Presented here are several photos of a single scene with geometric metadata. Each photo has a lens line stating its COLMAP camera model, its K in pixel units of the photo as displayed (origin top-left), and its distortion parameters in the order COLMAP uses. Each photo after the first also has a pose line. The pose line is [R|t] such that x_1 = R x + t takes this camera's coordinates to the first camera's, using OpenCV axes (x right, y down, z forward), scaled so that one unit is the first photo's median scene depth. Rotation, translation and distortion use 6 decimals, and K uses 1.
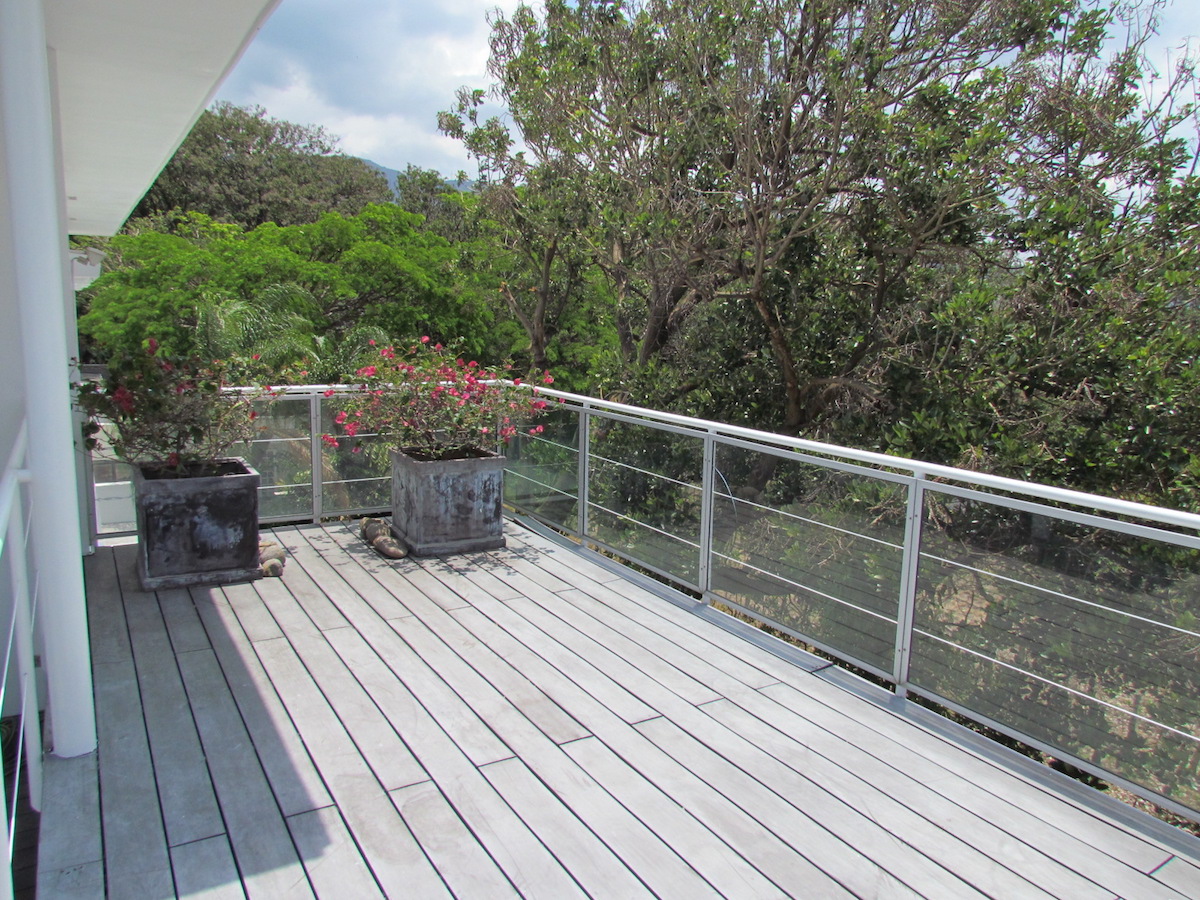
lens RADIAL K [[853.4, 0, 602.0], [0, 853.4, 449.6], [0, 0, 1]] dist [-0.026251, -0.002226]
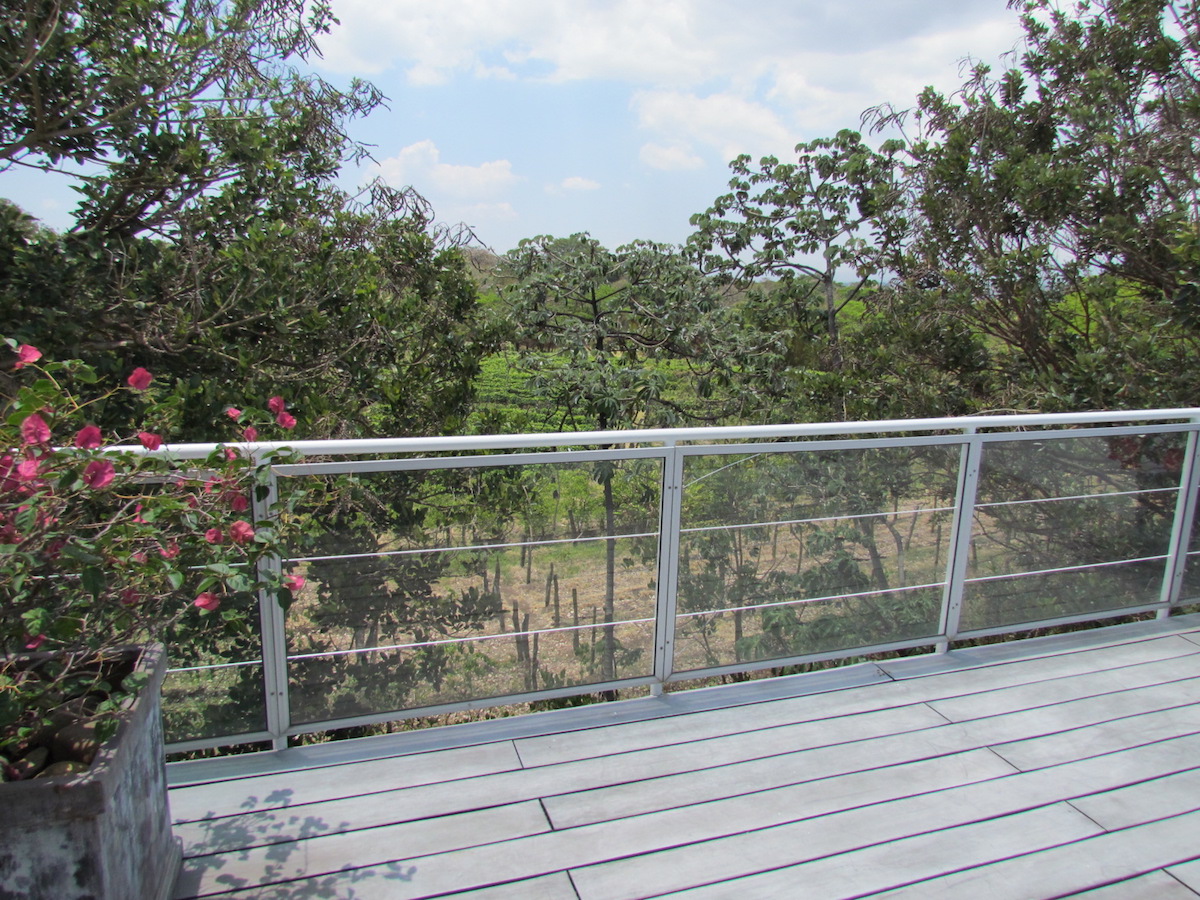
lens RADIAL K [[853.4, 0, 600.4], [0, 853.4, 446.8], [0, 0, 1]] dist [-0.026251, -0.002226]
pose [[0.223518, -0.213163, 0.951105, -0.549741], [0.136156, 0.973054, 0.186084, -0.160208], [-0.965143, 0.087906, 0.246518, 0.965026]]
